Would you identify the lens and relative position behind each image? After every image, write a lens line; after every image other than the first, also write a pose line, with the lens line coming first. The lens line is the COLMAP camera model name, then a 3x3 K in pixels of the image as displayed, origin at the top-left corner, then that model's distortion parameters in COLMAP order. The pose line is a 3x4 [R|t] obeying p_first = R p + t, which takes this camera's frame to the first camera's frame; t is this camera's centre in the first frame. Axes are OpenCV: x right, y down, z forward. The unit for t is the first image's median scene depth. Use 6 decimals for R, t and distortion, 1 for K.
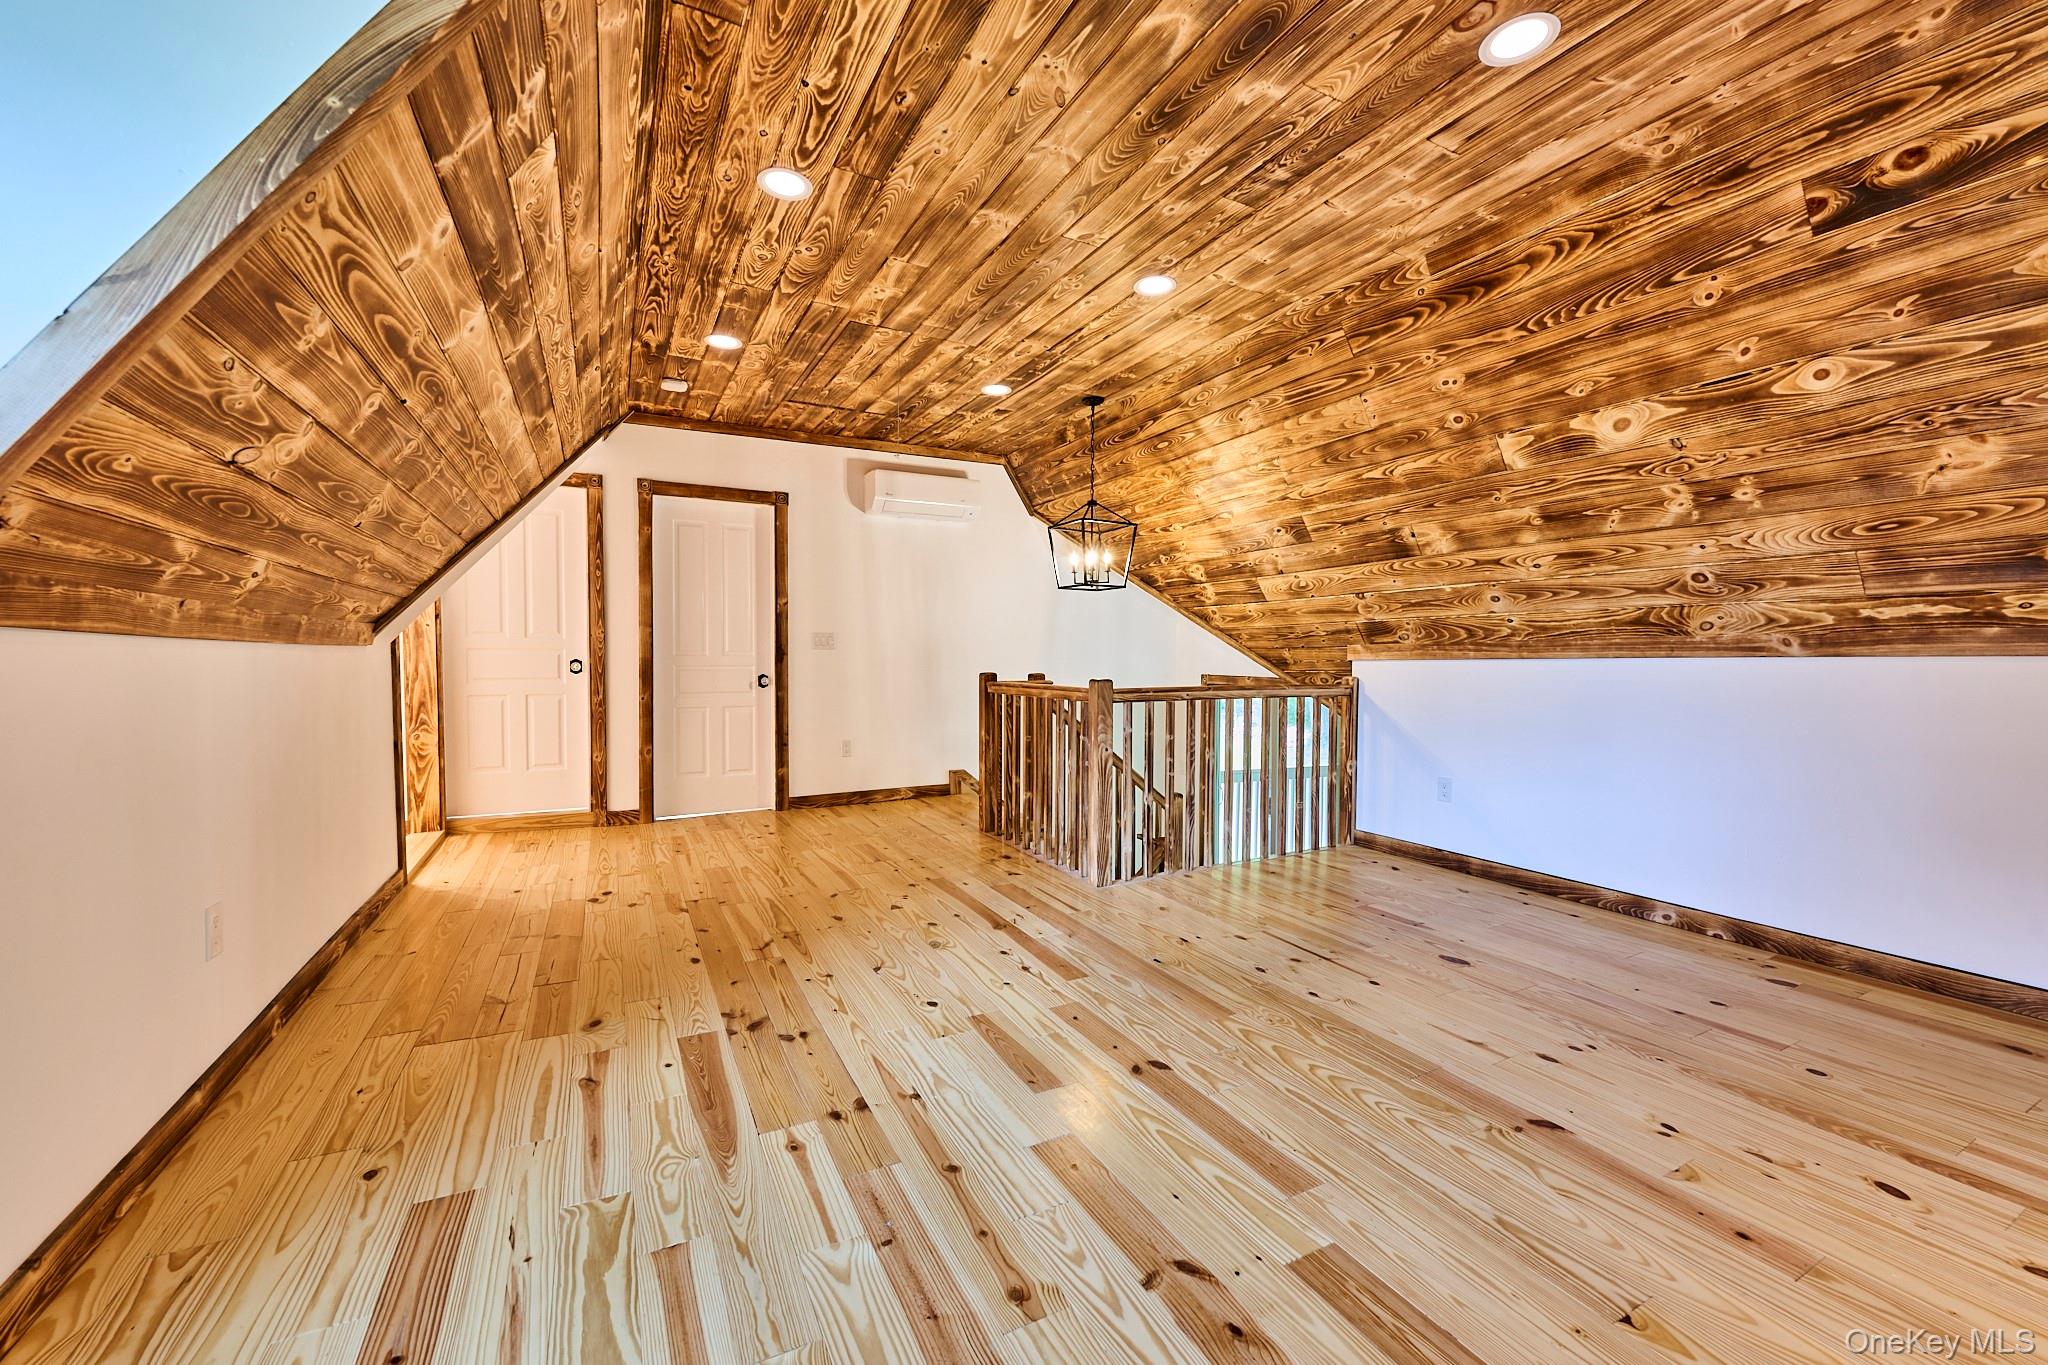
lens RADIAL K [[808.5, 0, 1024.0], [0, 808.5, 682.5], [0, 0, 1]] dist [-0.000401, 0.000021]
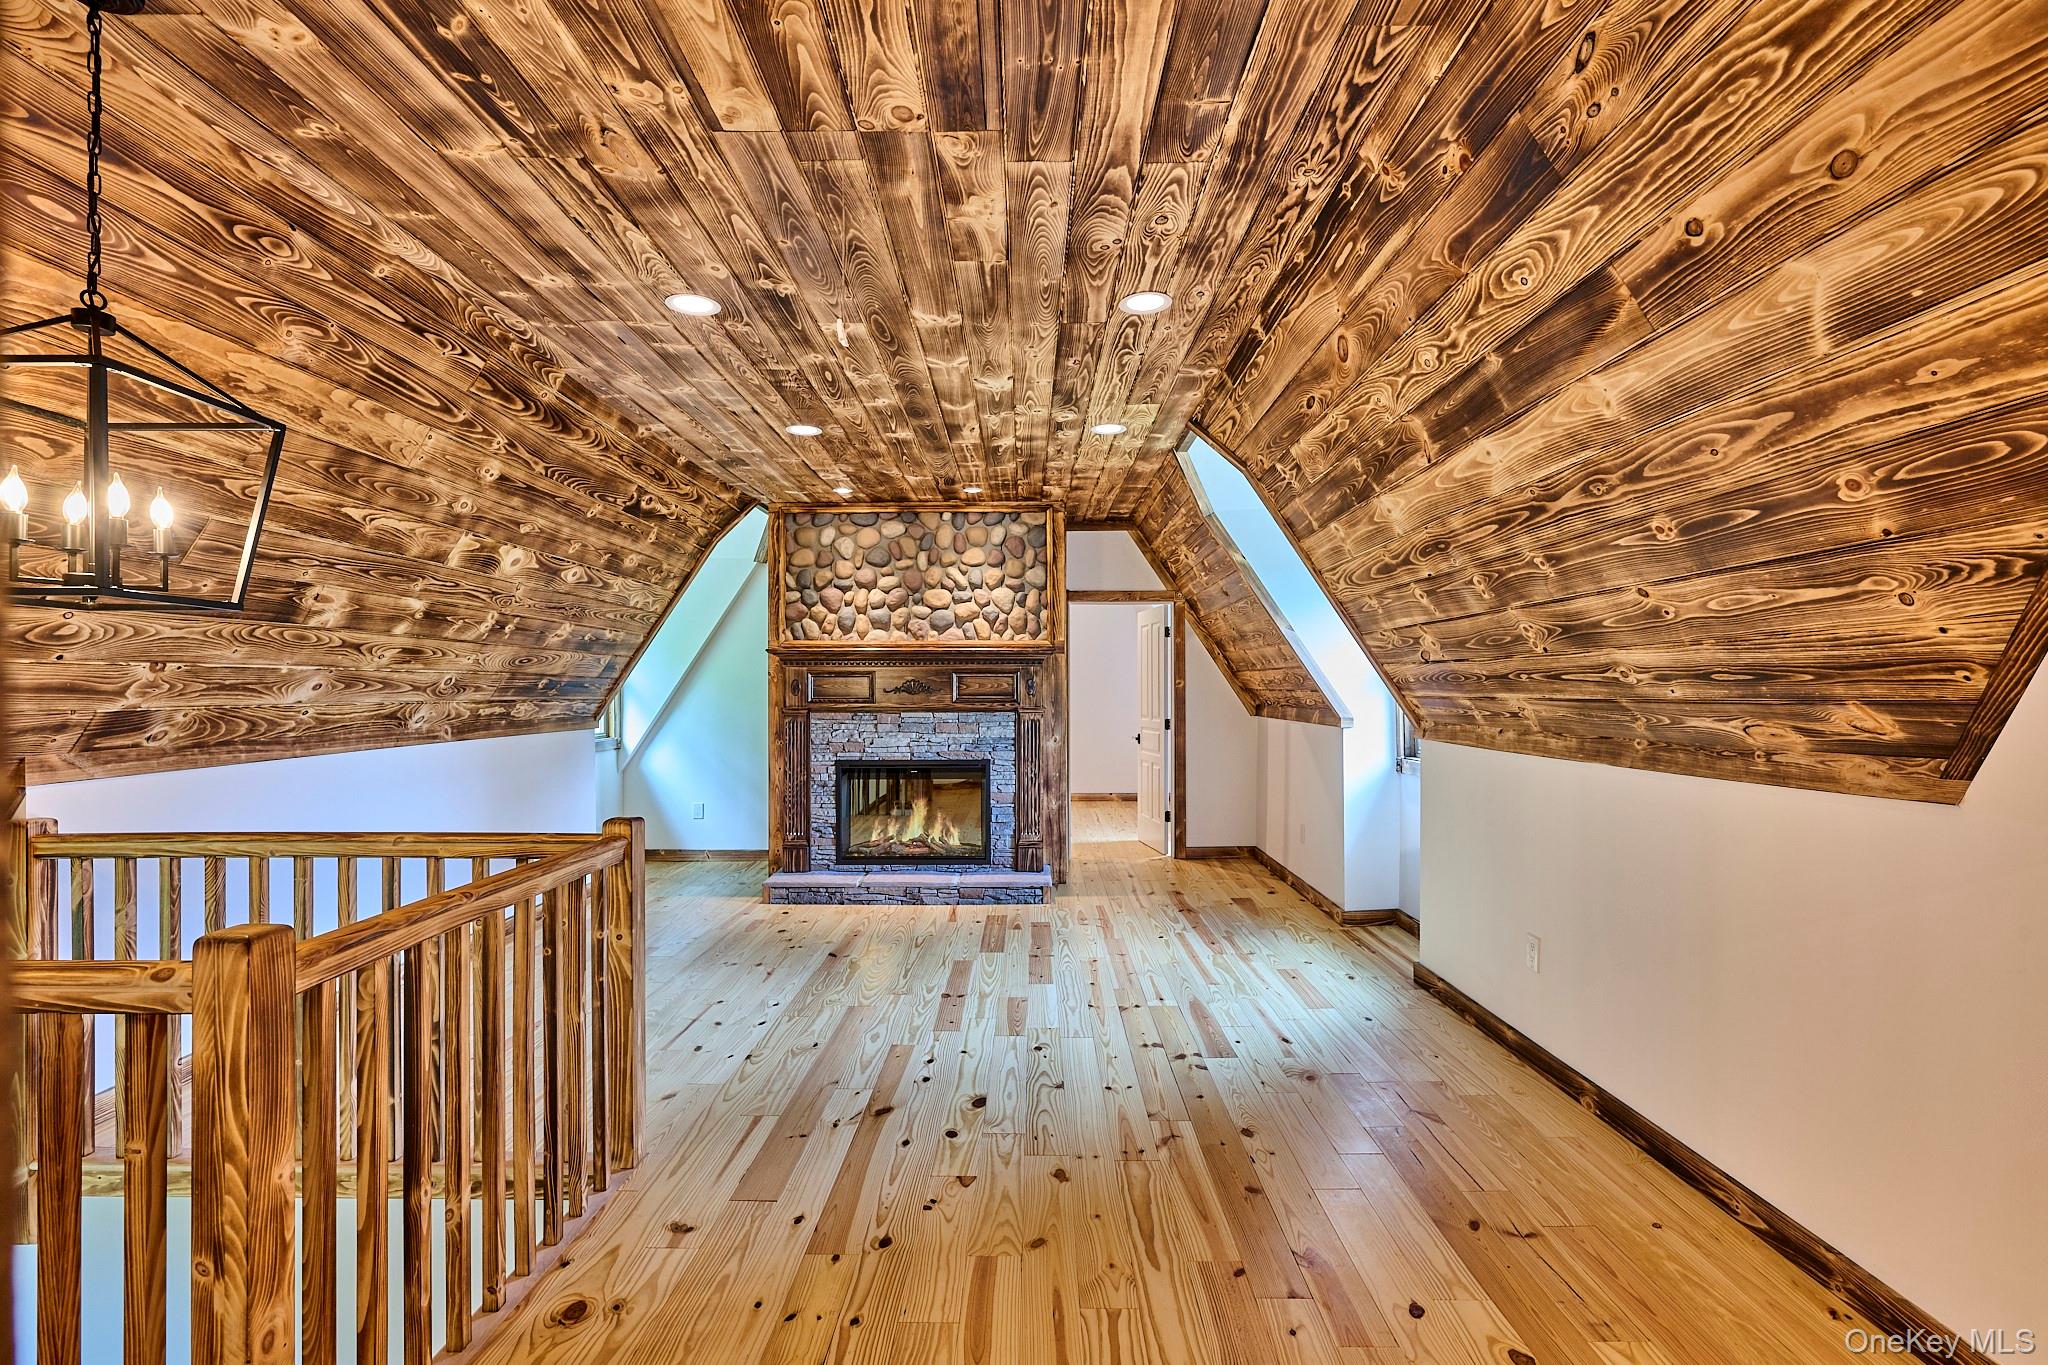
lens RADIAL K [[945.2, 0, 1026.0], [0, 945.2, 690.1], [0, 0, 1]] dist [-0.000137, 0.000108]
pose [[-0.885087, -0.002143, 0.465421, -0.672798], [0.012071, 0.999547, 0.027559, -0.155871], [-0.465269, 0.030011, -0.884660, 2.005008]]
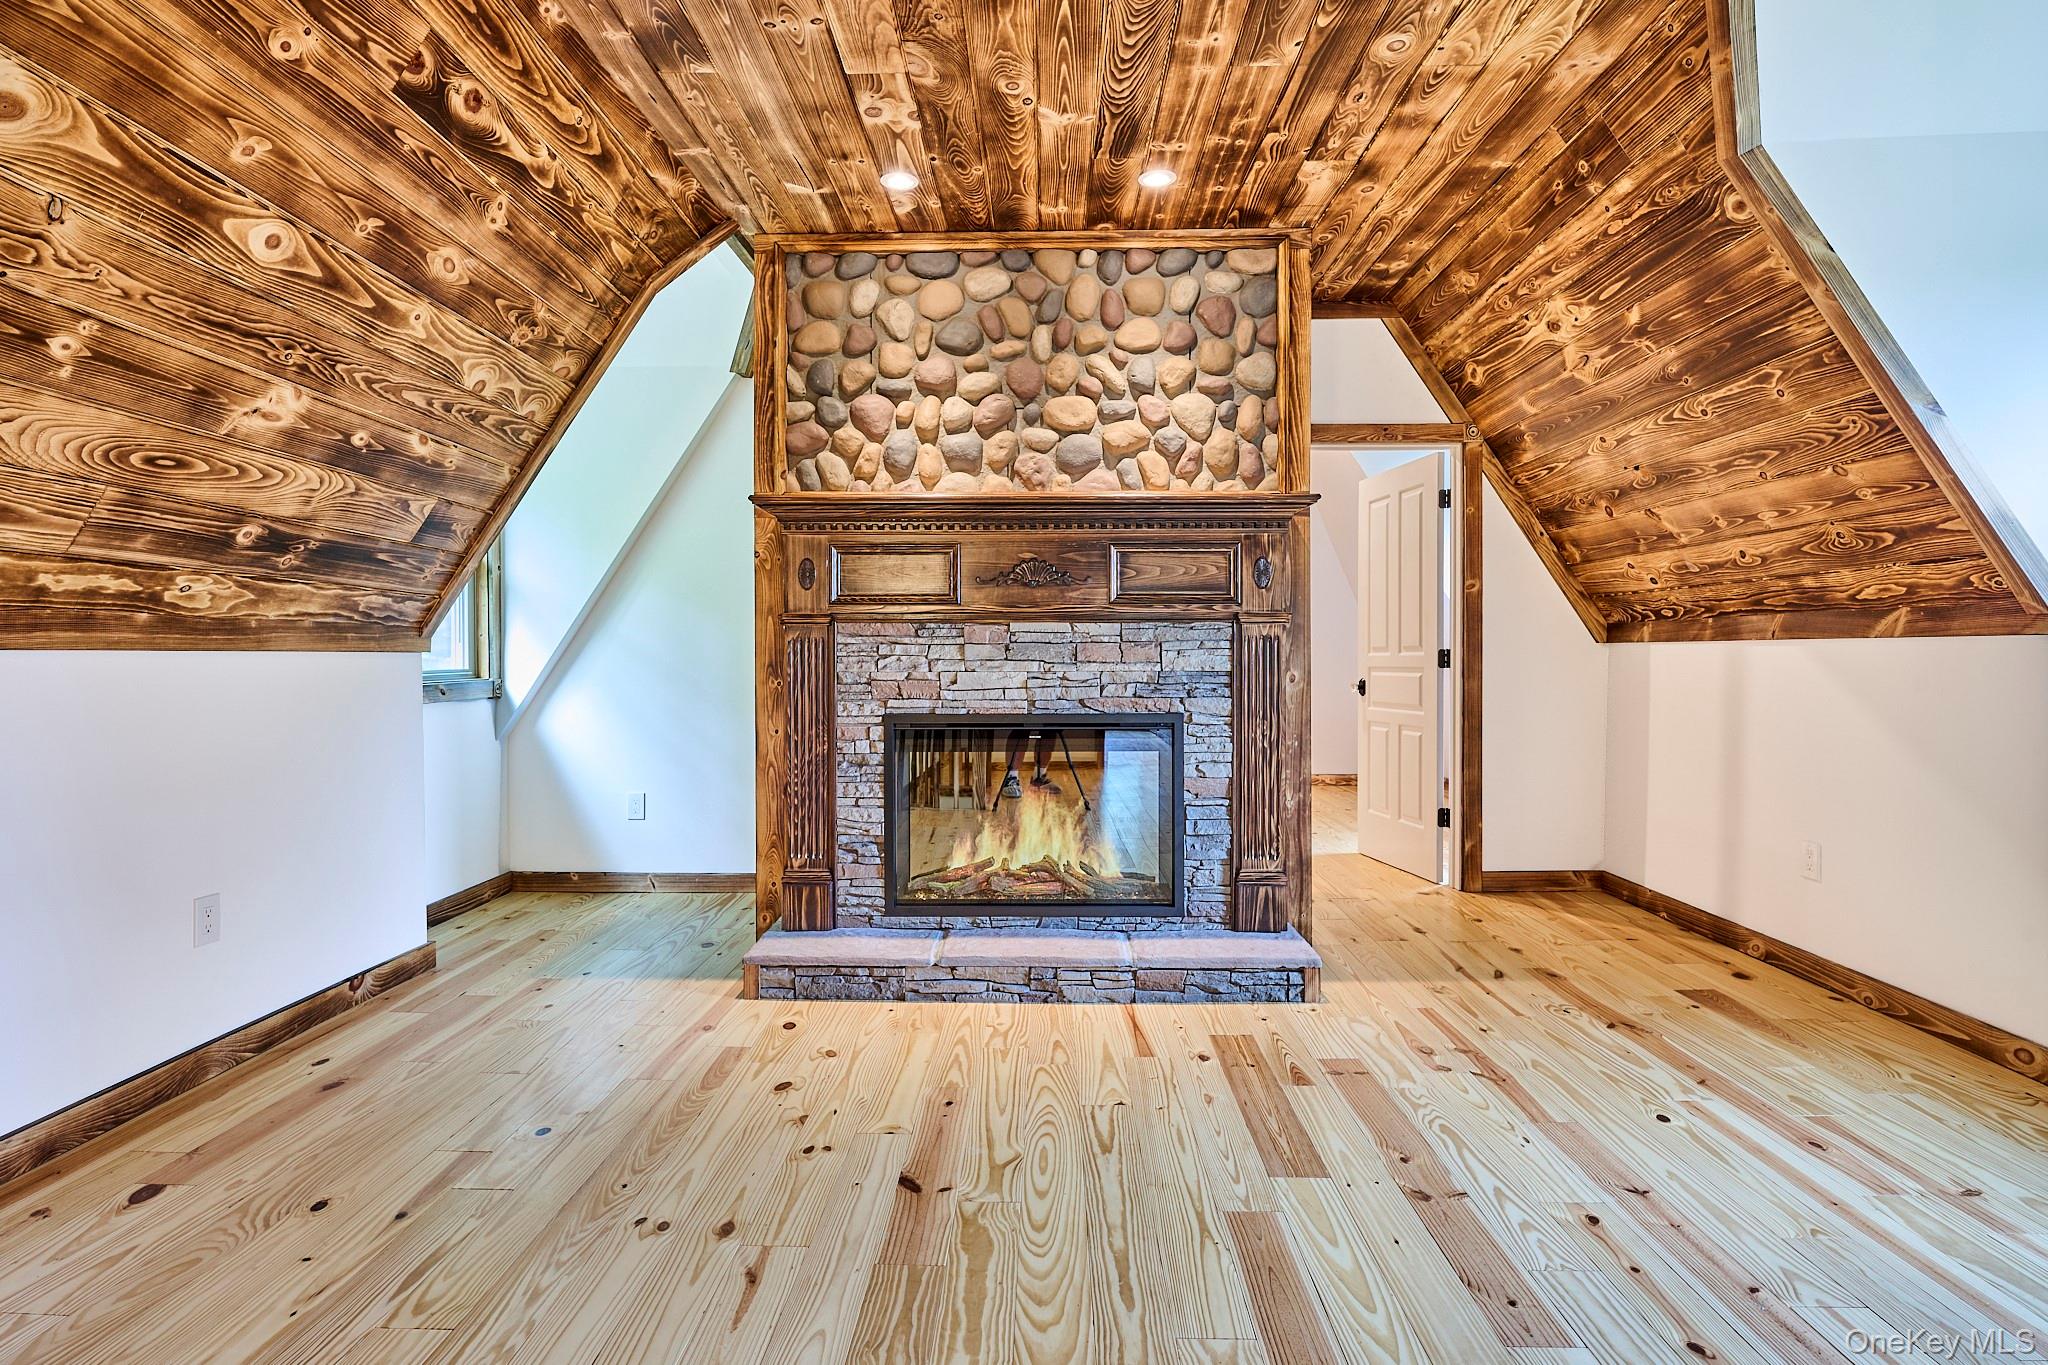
lens RADIAL K [[1026.3, 0, 1021.8], [0, 1026.3, 670.3], [0, 0, 1]] dist [0.000377, 0.000455]
pose [[-0.876526, -0.008060, 0.481288, 0.002739], [0.011949, 0.999187, 0.038495, -0.036387], [-0.481207, 0.039493, -0.875717, 1.270763]]
